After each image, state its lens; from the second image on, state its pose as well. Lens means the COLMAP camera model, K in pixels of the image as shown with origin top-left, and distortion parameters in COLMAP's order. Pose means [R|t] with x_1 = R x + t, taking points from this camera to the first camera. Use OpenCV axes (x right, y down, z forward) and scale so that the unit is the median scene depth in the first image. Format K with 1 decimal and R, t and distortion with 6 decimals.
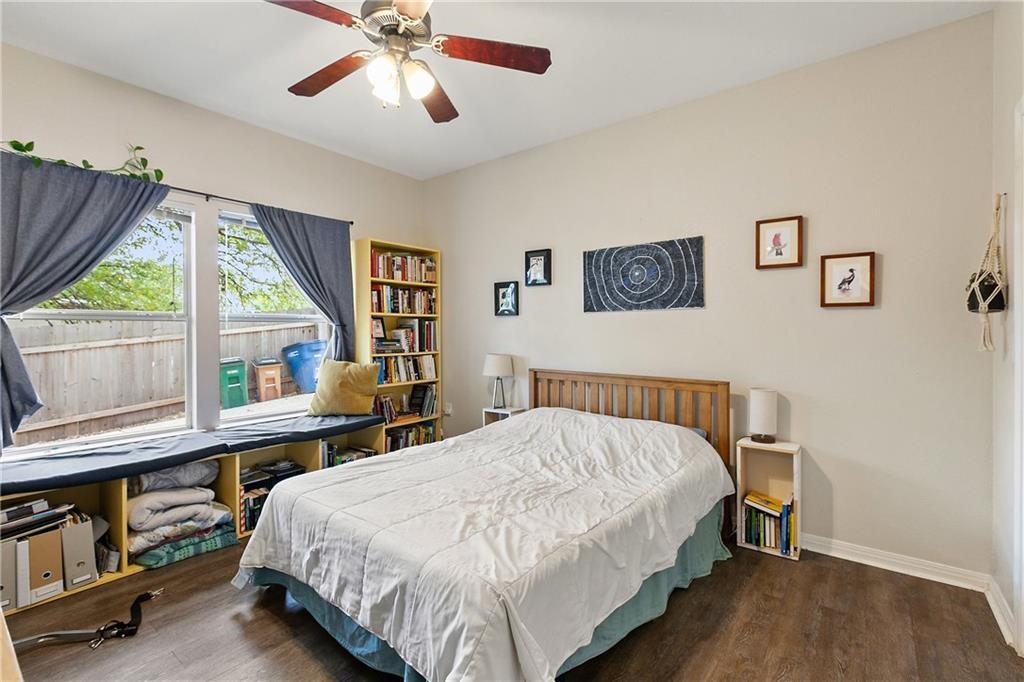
lens RADIAL K [[467.2, 0, 506.7], [0, 467.2, 335.2], [0, 0, 1]] dist [-0.000039, -0.000076]
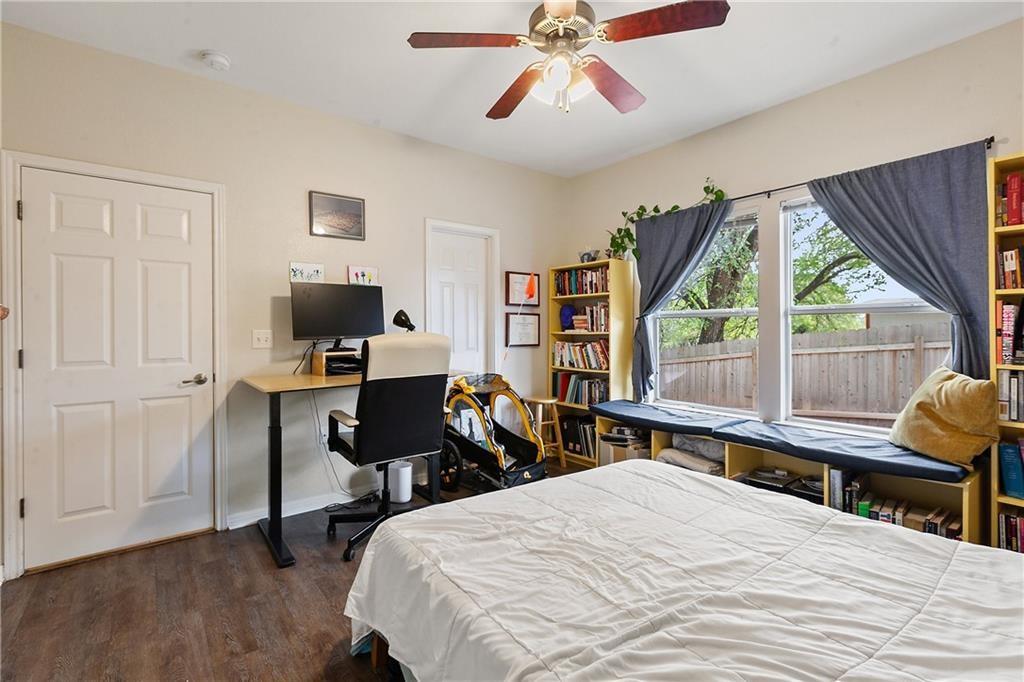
lens RADIAL K [[467.2, 0, 506.7], [0, 467.2, 335.2], [0, 0, 1]] dist [-0.000039, -0.000076]
pose [[-0.252702, 0.016834, -0.967398, 0.612768], [-0.005219, 0.999810, 0.018762, -0.003488], [0.967530, 0.009790, -0.252566, 0.869474]]
